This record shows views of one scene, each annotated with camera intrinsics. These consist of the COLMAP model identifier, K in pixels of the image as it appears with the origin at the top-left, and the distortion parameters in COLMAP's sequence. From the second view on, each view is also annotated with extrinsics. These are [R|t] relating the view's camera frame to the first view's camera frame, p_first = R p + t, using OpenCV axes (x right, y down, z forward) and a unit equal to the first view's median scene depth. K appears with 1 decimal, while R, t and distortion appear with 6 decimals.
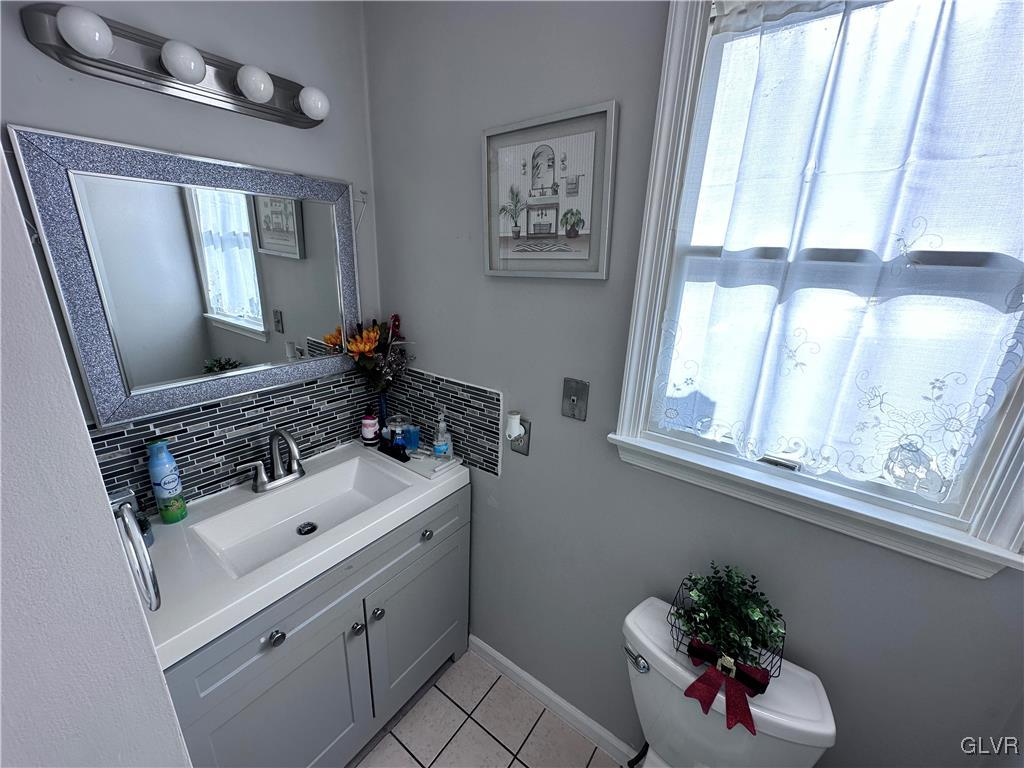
lens RADIAL K [[407.5, 0, 512.0], [0, 407.5, 384.0], [0, 0, 1]] dist [-0.003934, 0.000359]
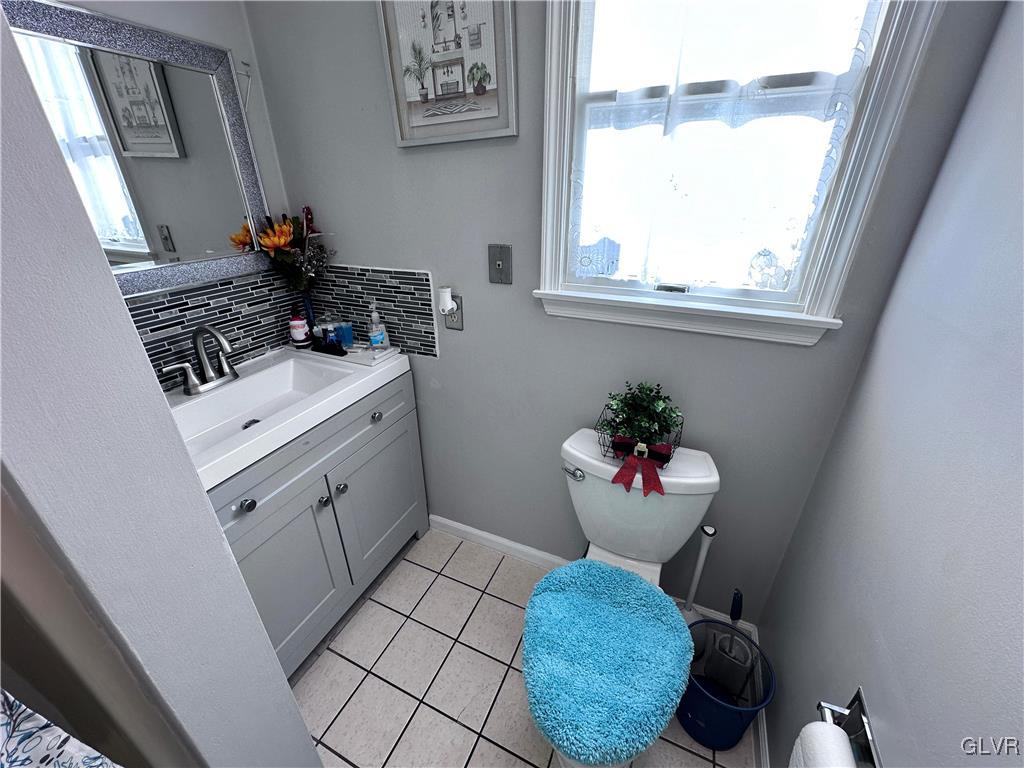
lens RADIAL K [[407.5, 0, 512.0], [0, 407.5, 384.0], [0, 0, 1]] dist [-0.003934, 0.000359]
pose [[0.977854, -0.128190, 0.165434, -0.028781], [0.103528, 0.983257, 0.149956, 0.163839], [-0.181887, -0.129508, 0.974754, -0.082599]]
